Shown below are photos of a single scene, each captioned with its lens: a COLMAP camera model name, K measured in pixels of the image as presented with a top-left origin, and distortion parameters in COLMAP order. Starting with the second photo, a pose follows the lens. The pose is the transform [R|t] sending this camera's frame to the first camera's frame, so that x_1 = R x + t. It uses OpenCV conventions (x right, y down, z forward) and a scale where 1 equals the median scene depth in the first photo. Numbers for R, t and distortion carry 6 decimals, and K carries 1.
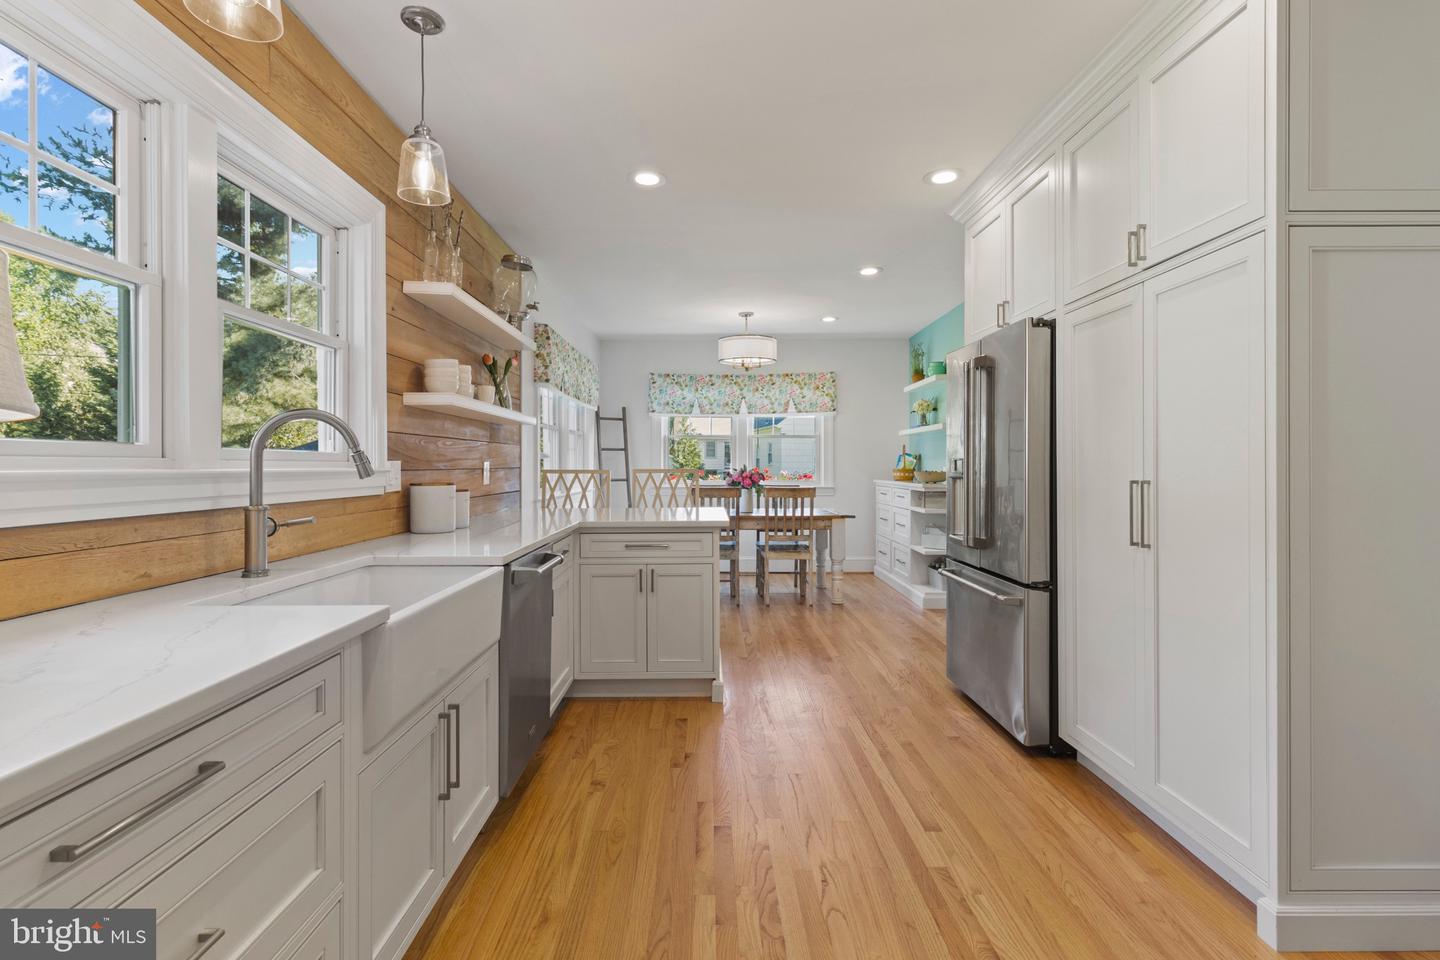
lens RADIAL K [[663.0, 0, 697.1], [0, 663.0, 464.8], [0, 0, 1]] dist [0.000325, 0.001097]
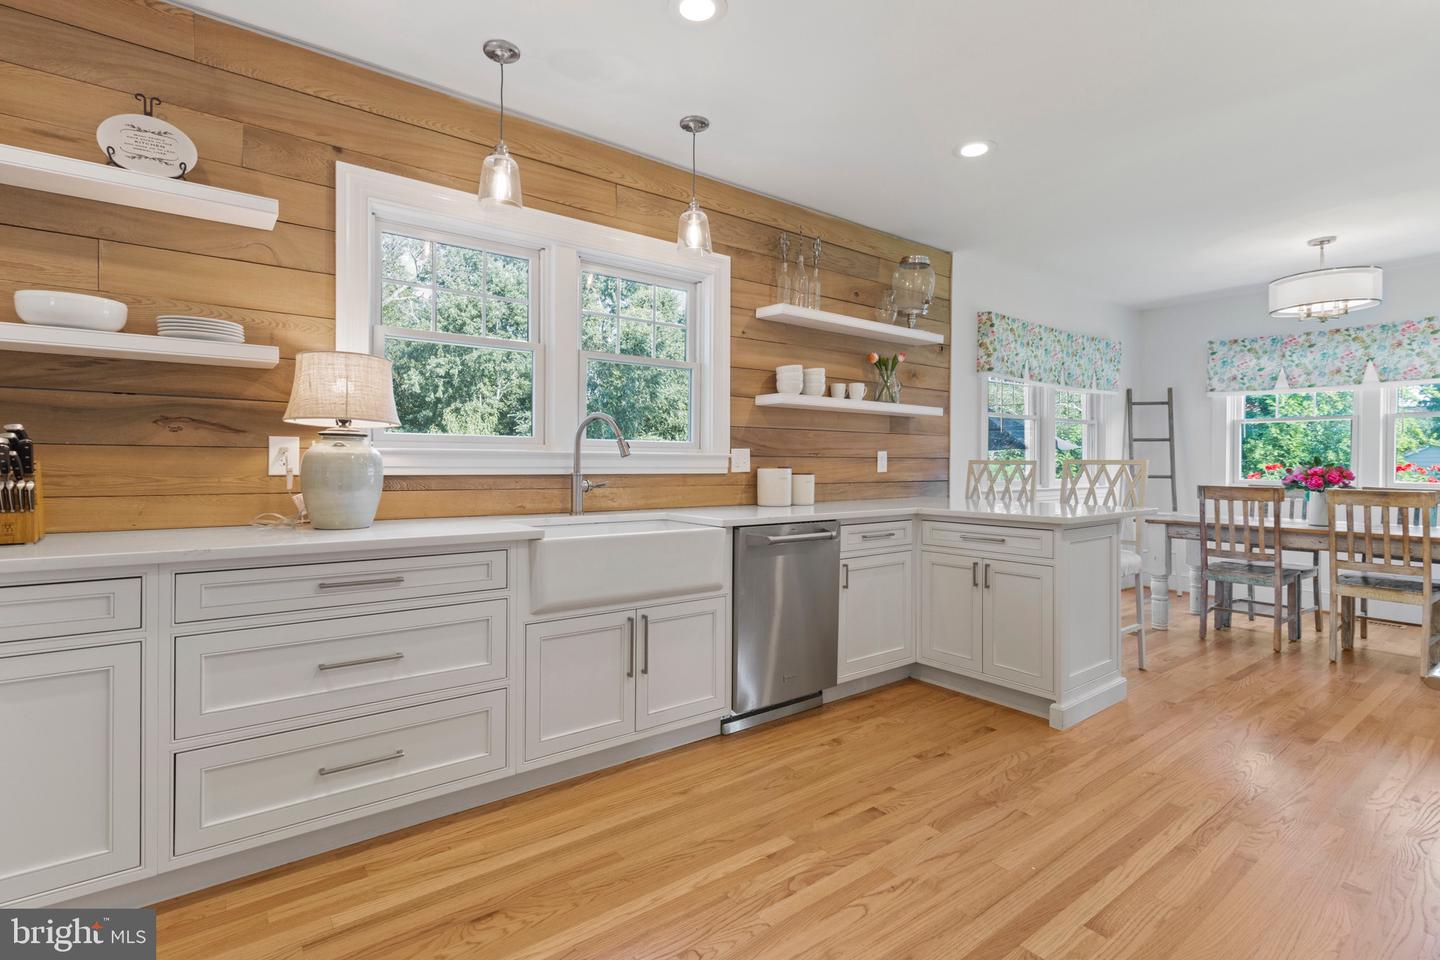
lens RADIAL K [[663.0, 0, 716.5], [0, 663.0, 463.2], [0, 0, 1]] dist [0.000325, 0.001097]
pose [[0.613149, 0.008102, -0.789926, 0.436085], [-0.006930, 0.999964, 0.004877, 0.013556], [0.789937, 0.002484, 0.613183, 0.126702]]
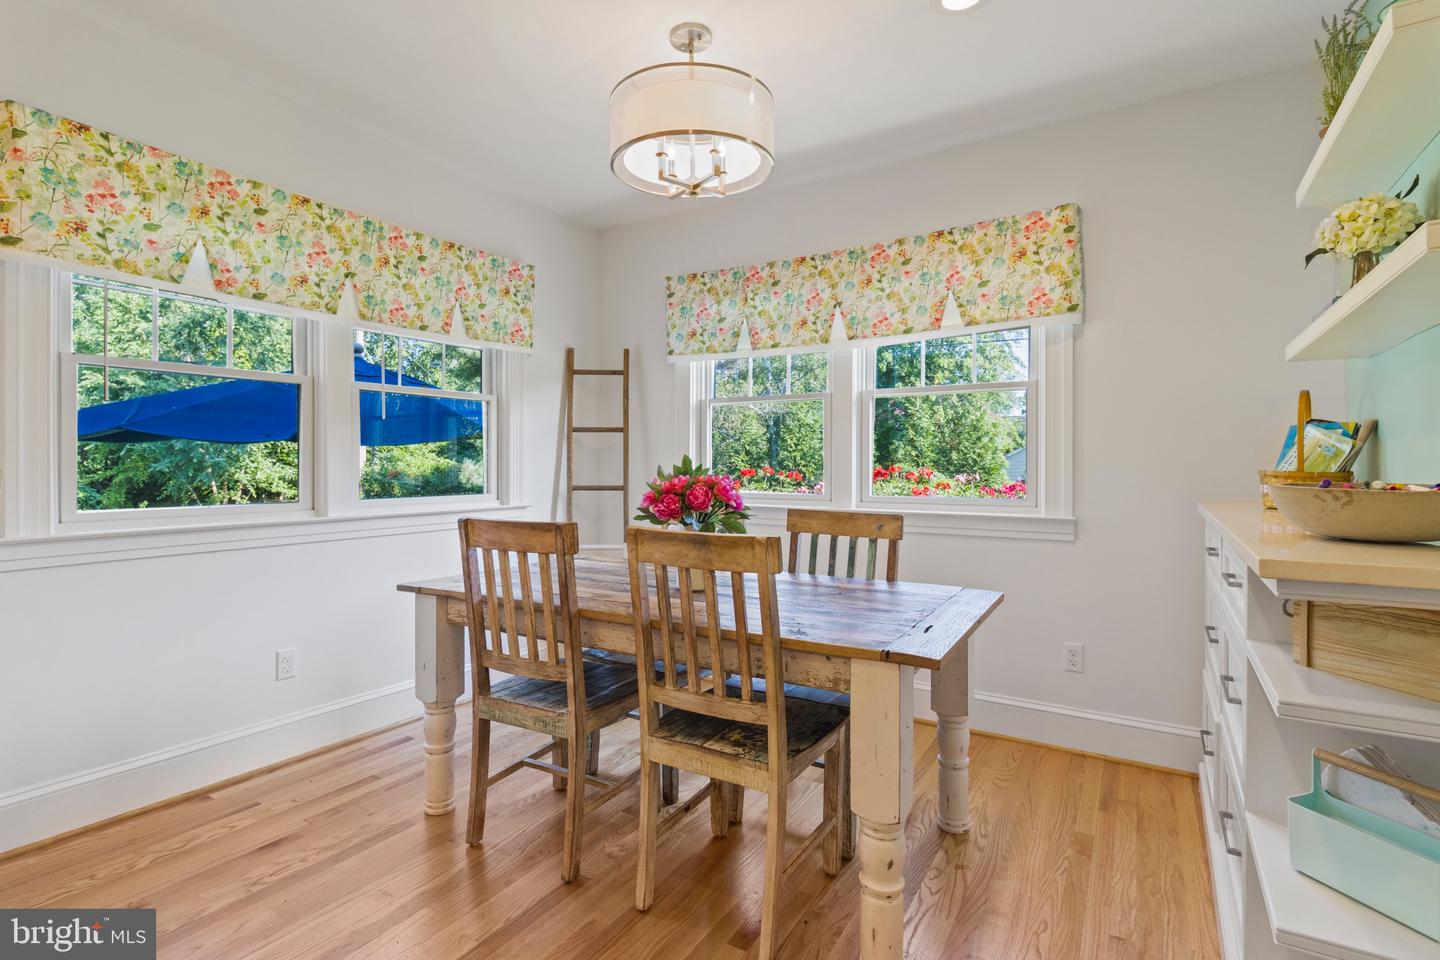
lens RADIAL K [[701.6, 0, 693.9], [0, 701.6, 464.5], [0, 0, 1]] dist [-0.000733, 0.000283]
pose [[0.857670, 0.005853, -0.514167, 0.500256], [-0.004690, 0.999983, 0.003560, 0.005395], [0.514179, -0.000642, 0.857683, 1.237765]]
